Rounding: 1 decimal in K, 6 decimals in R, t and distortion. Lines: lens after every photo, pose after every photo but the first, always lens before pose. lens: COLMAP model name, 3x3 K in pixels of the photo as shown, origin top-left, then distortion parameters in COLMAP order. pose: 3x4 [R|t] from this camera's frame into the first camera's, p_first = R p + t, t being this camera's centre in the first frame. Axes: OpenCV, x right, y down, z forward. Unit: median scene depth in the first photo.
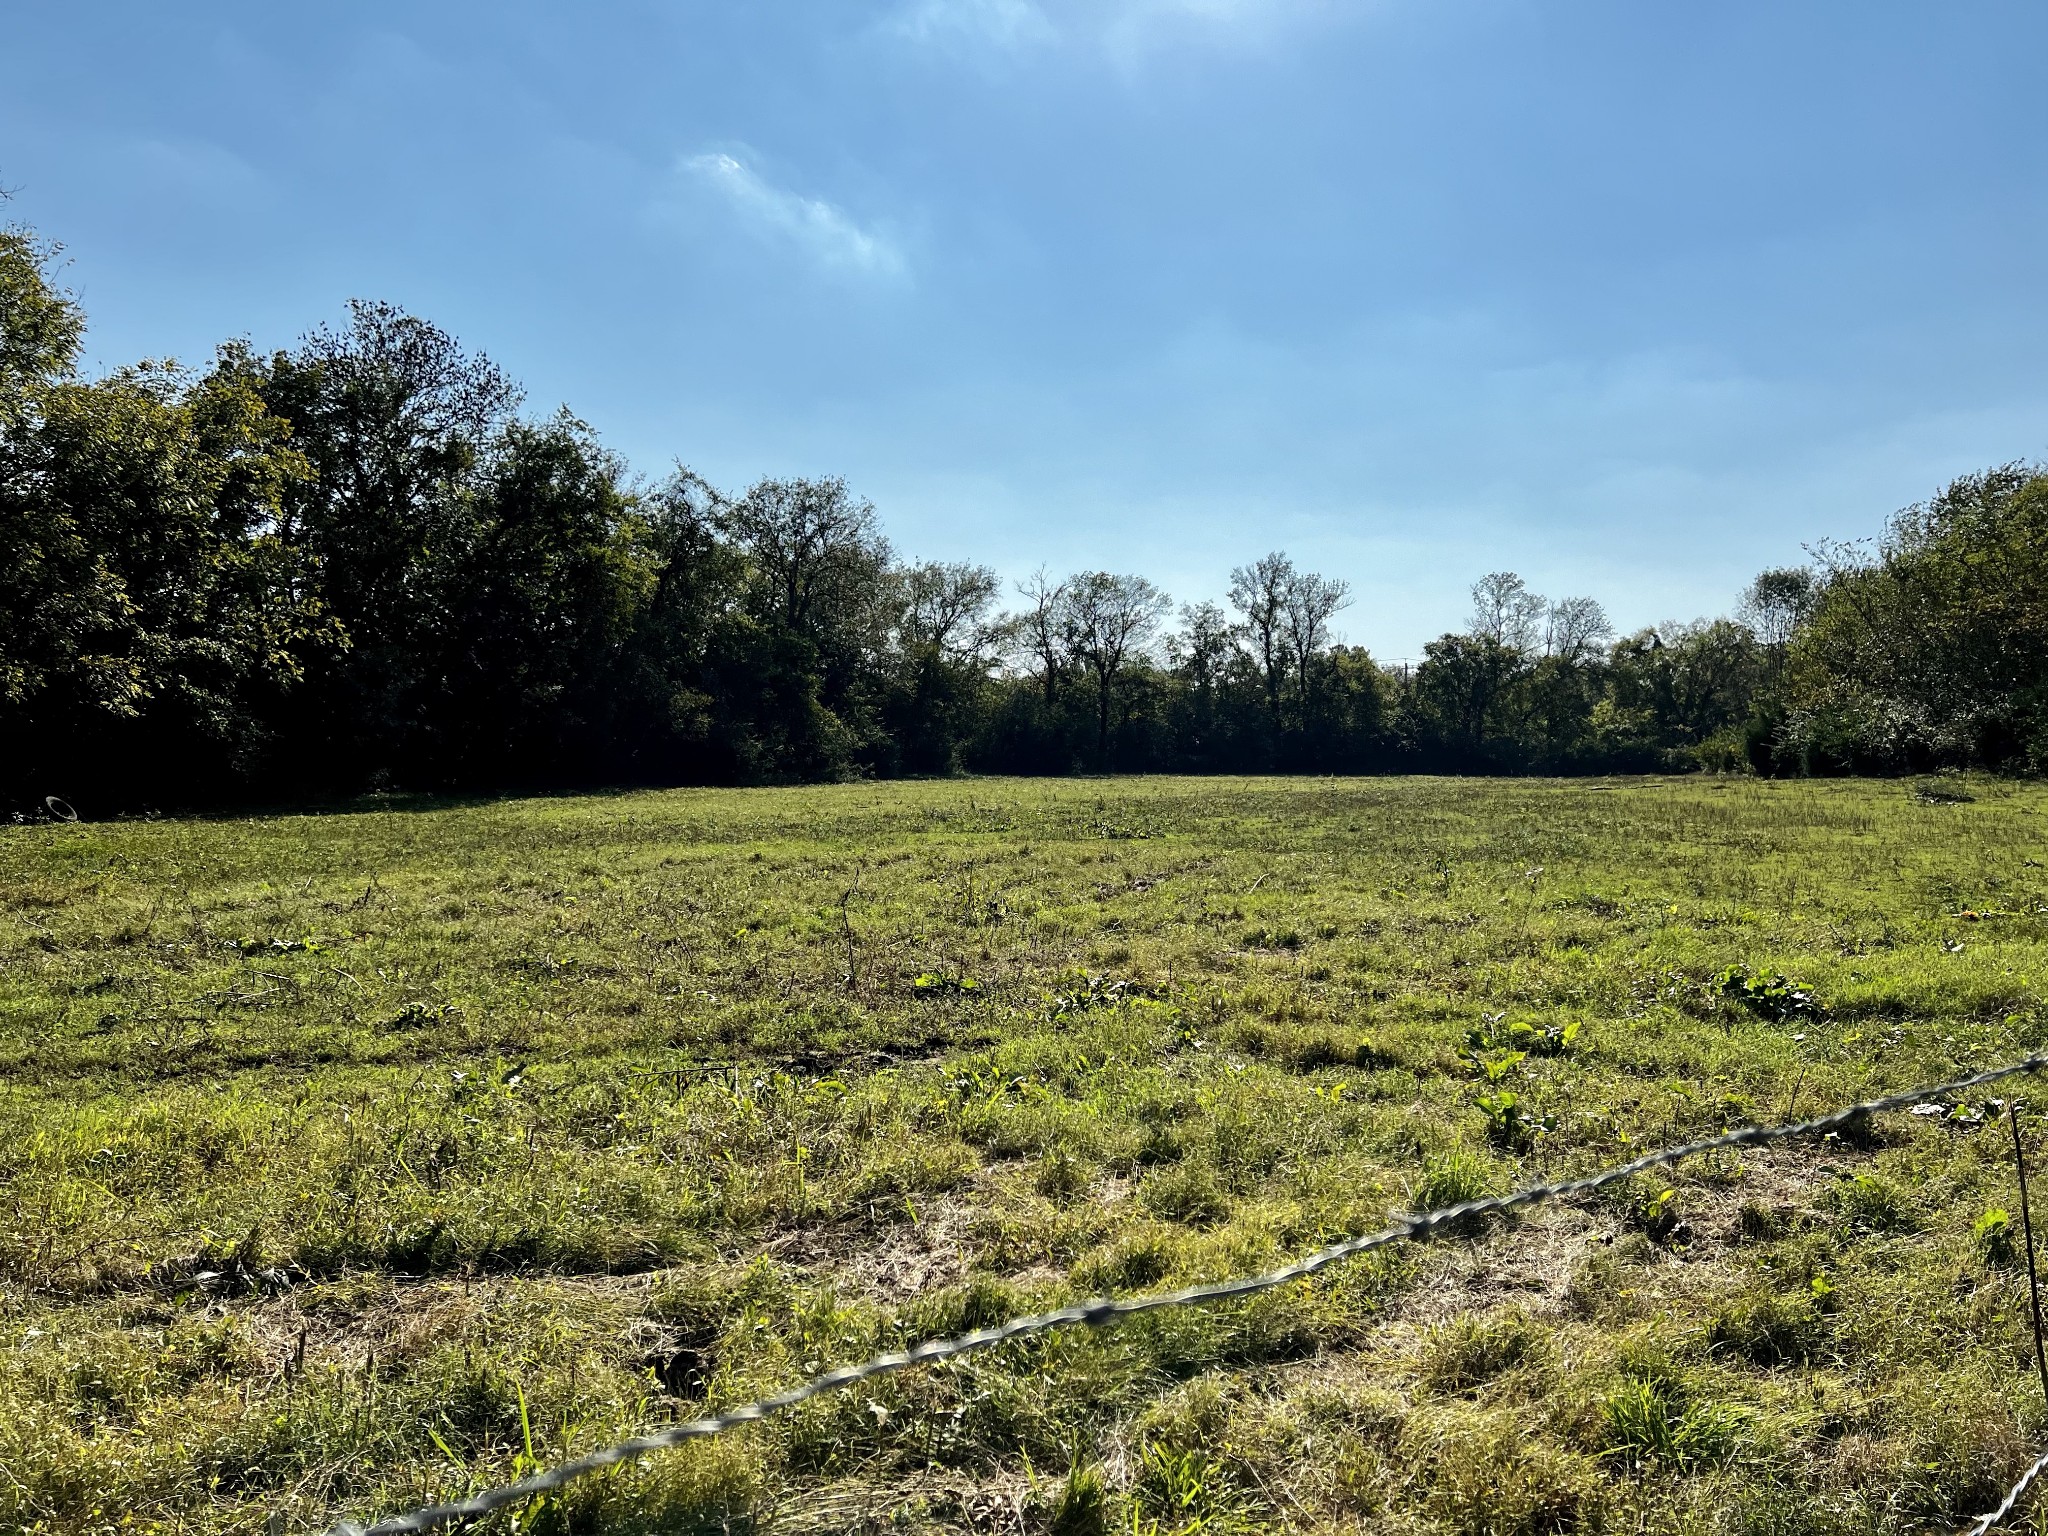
lens RADIAL K [[1506.7, 0, 1026.5], [0, 1506.7, 765.8], [0, 0, 1]] dist [0.000851, 0.000584]
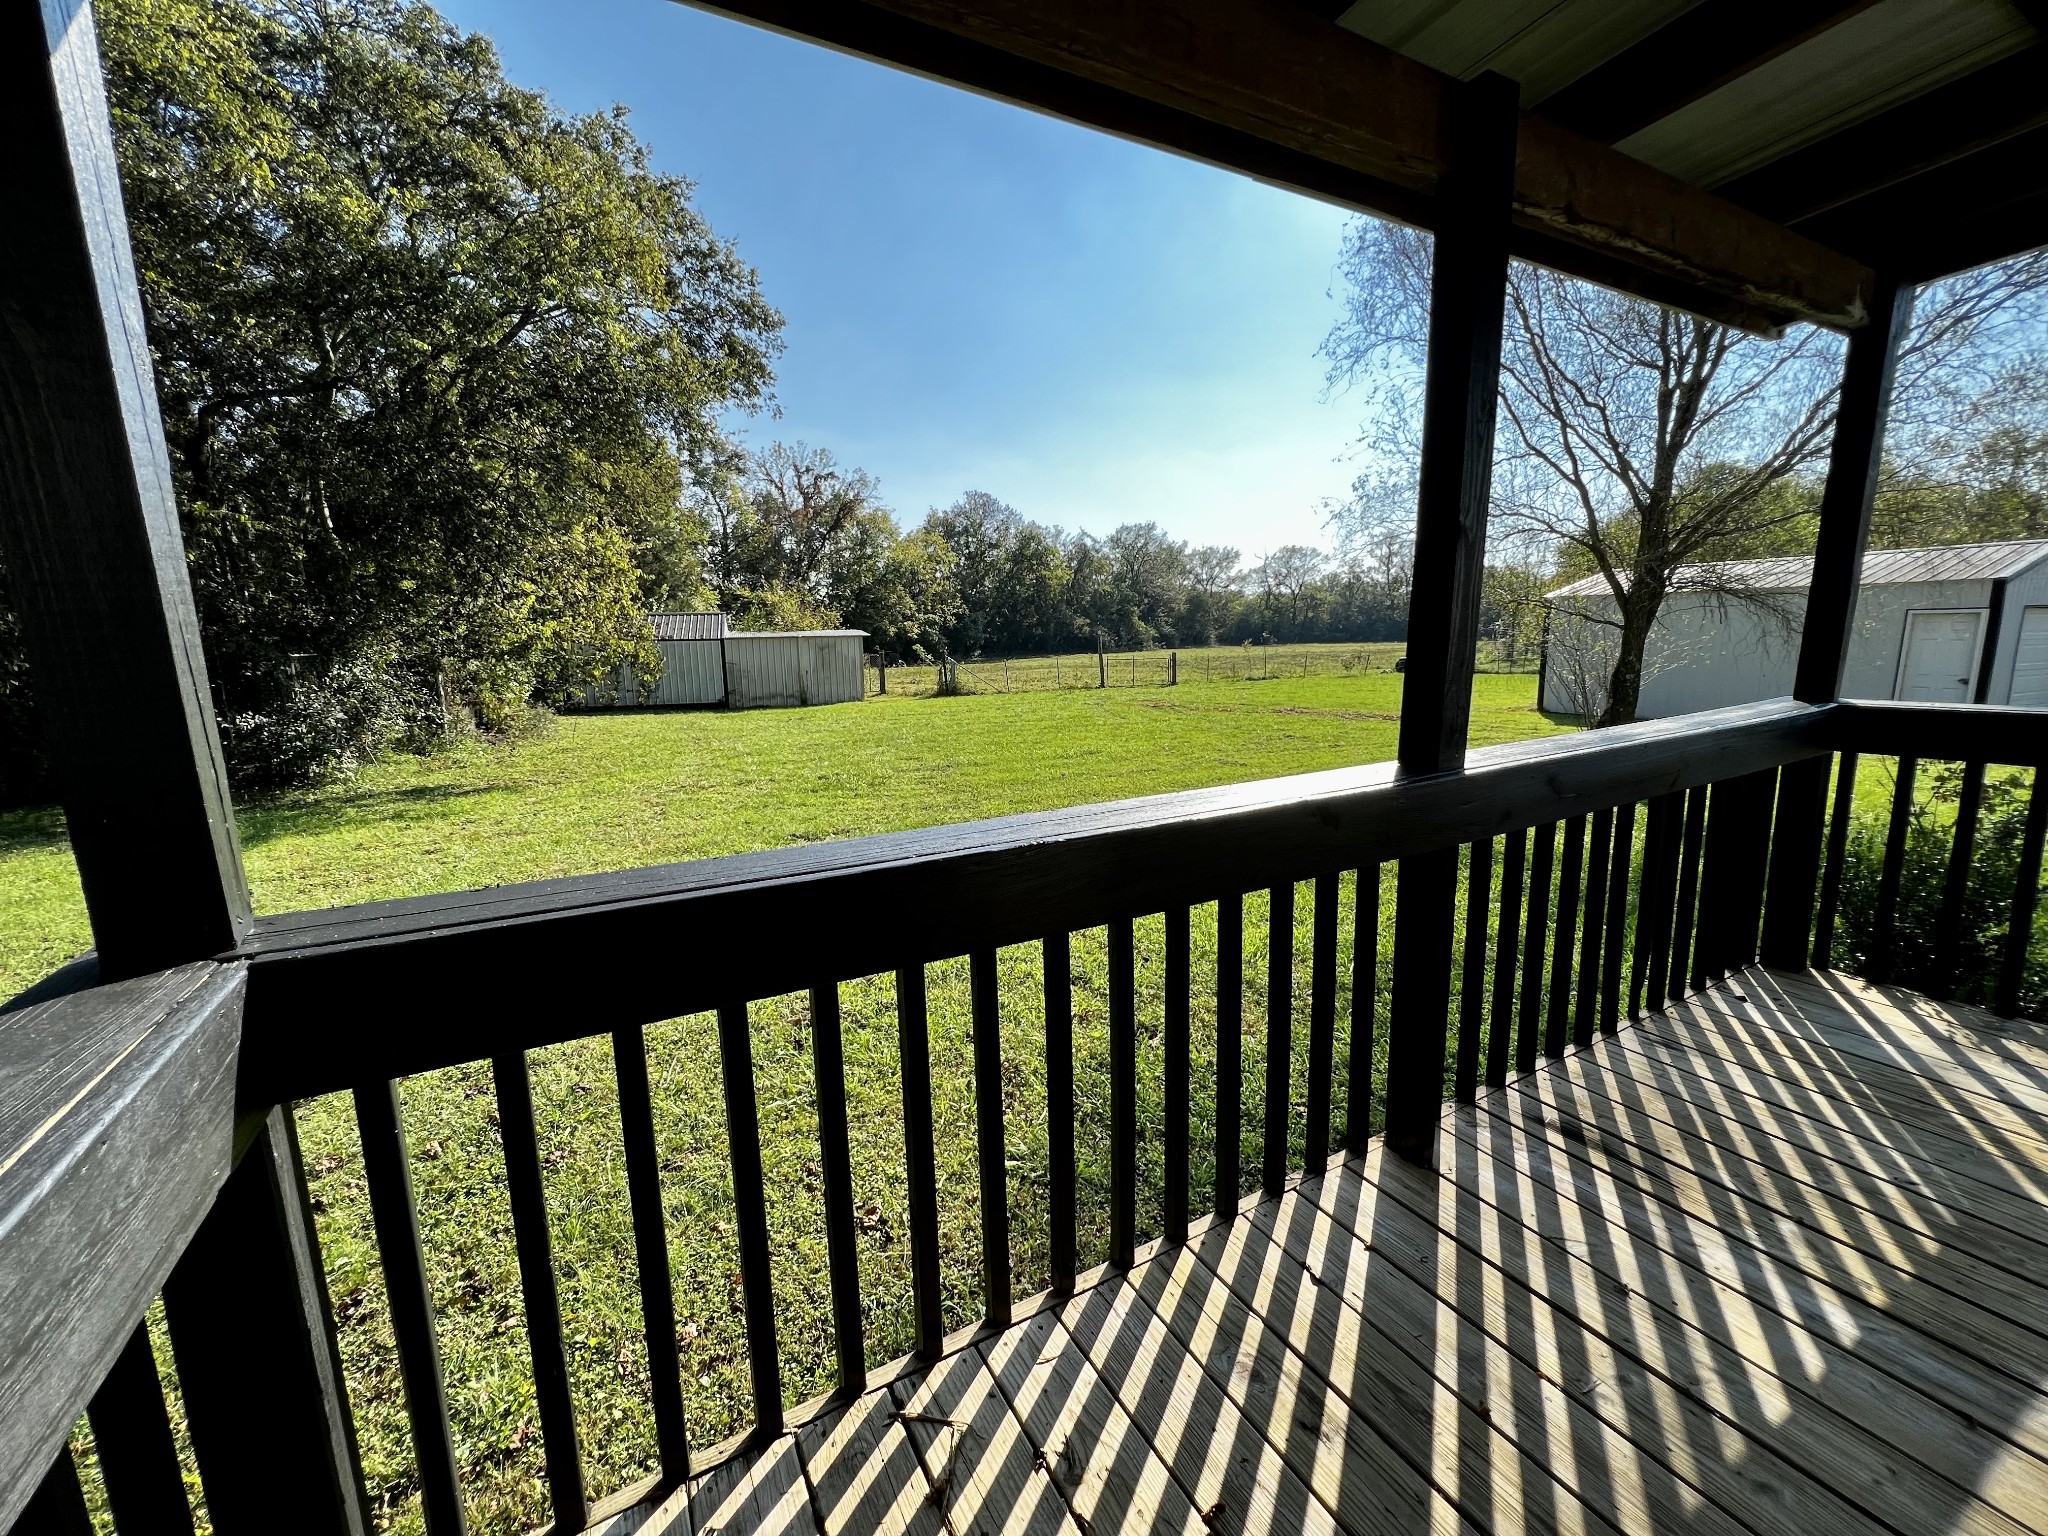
lens RADIAL K [[812.7, 0, 1025.8], [0, 812.7, 769.0], [0, 0, 1]] dist [-0.001609, 0.001317]
pose [[0.938968, 0.036098, -0.342106, 0.141320], [0.019338, 0.987368, 0.157259, -0.009490], [0.343461, -0.154277, 0.926409, -0.321179]]
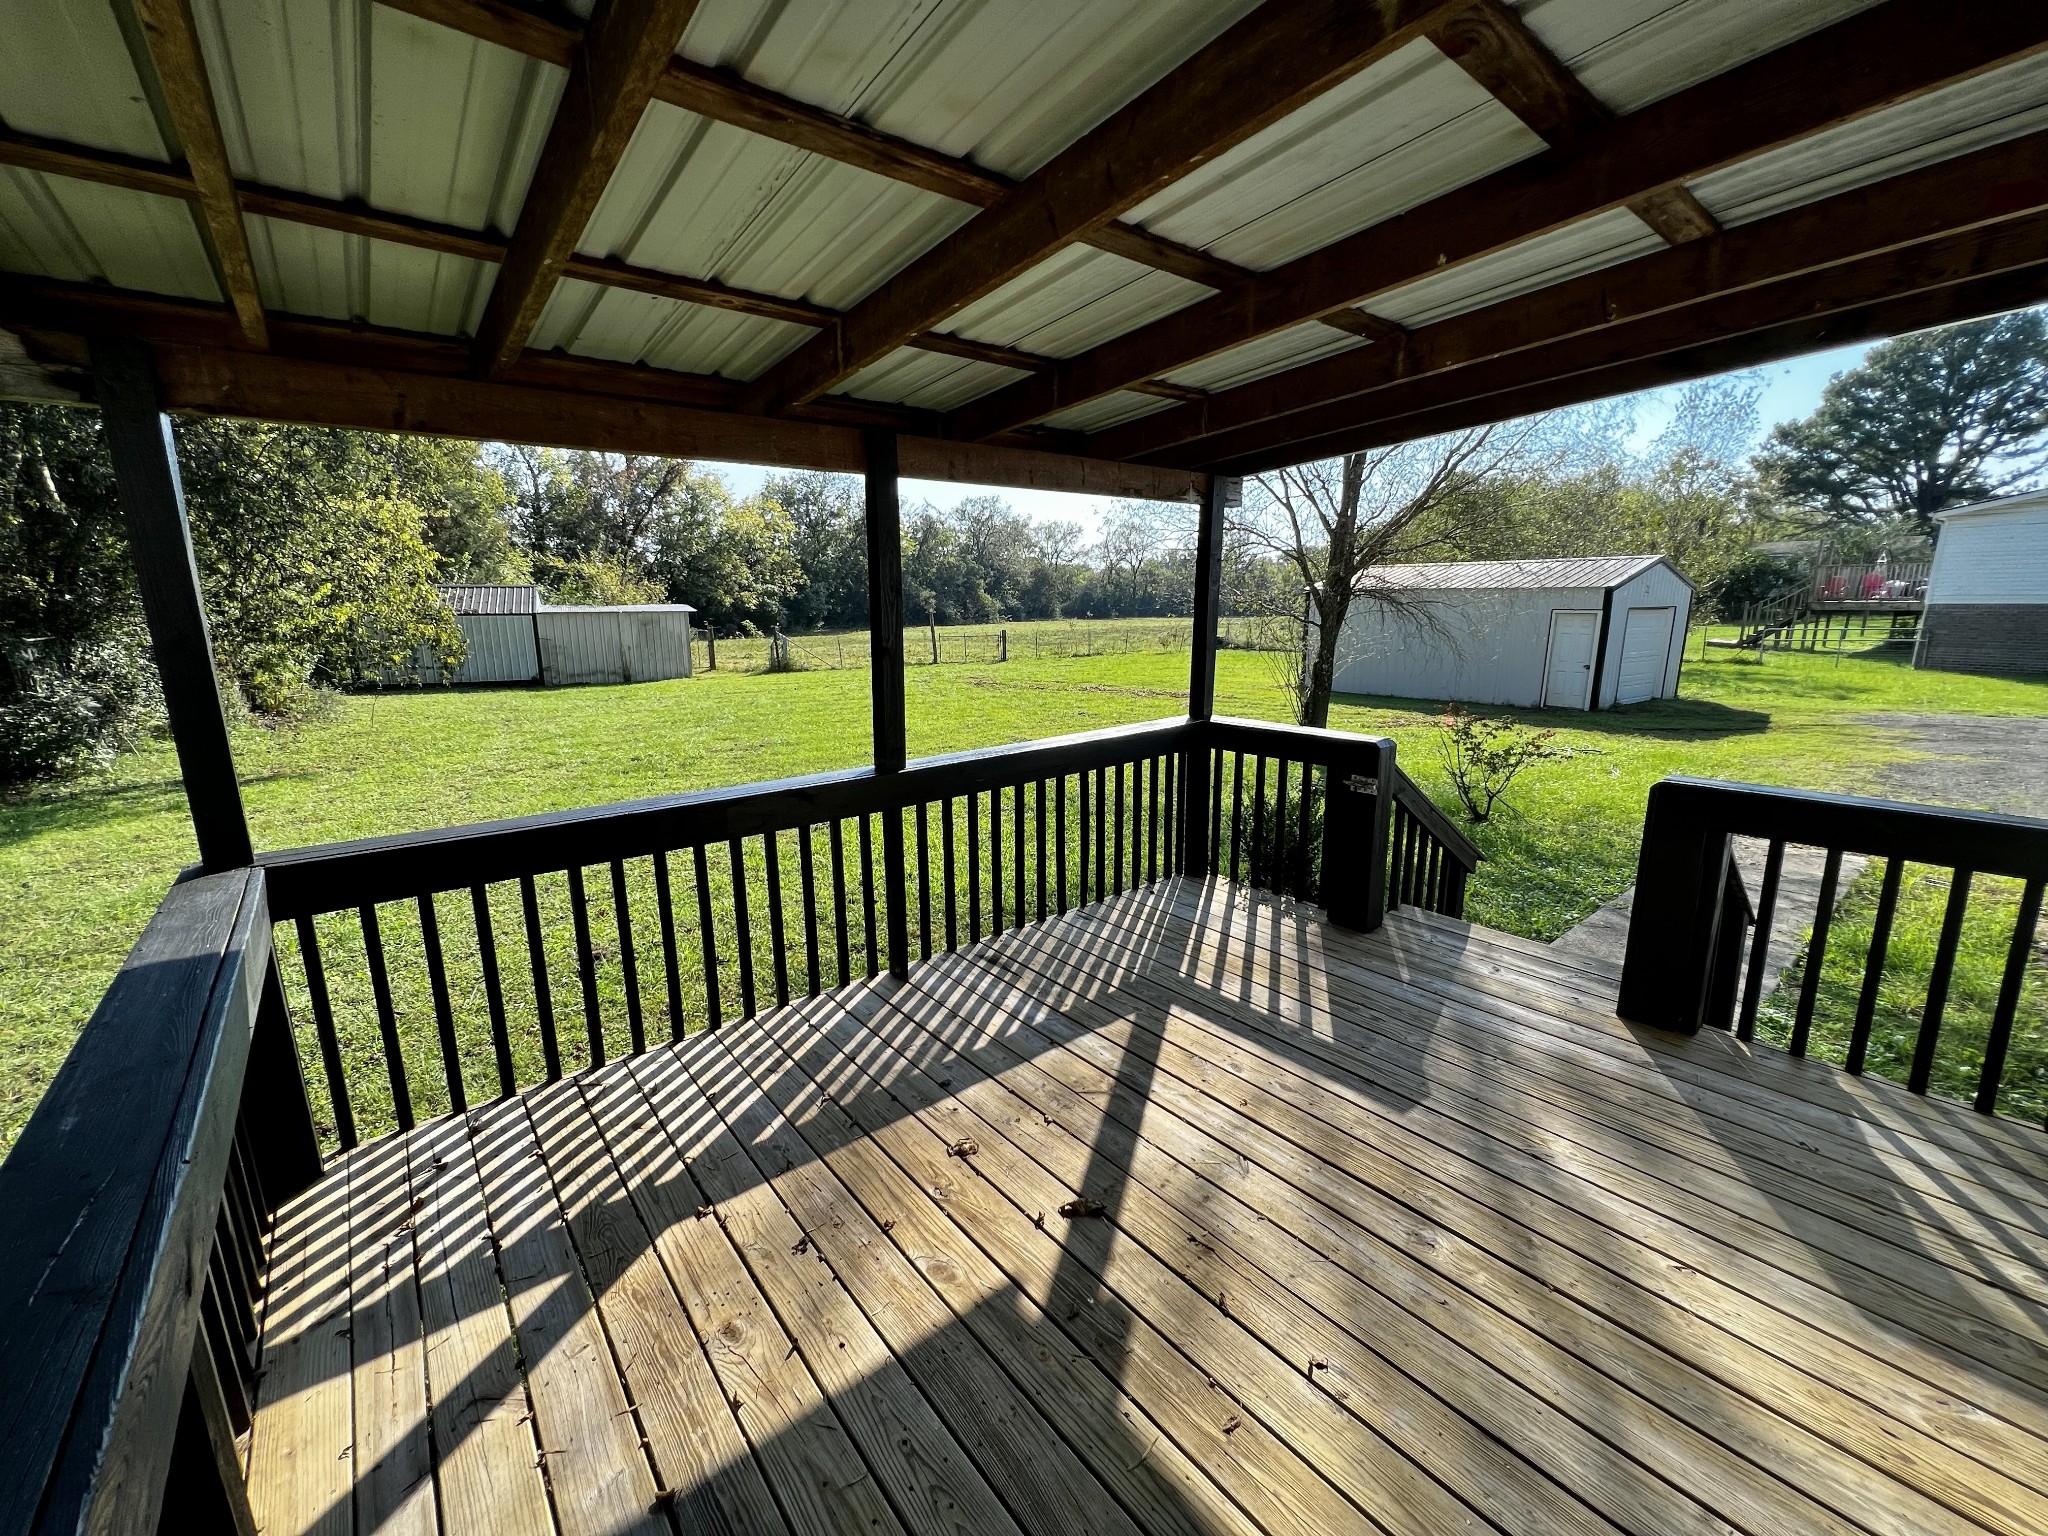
lens RADIAL K [[812.7, 0, 1020.9], [0, 812.7, 767.9], [0, 0, 1]] dist [-0.001609, 0.001317]
pose [[0.984062, 0.028008, -0.175607, 0.153710], [0.006656, 0.981026, 0.193764, -0.012786], [0.177702, -0.191844, 0.965203, -0.332370]]
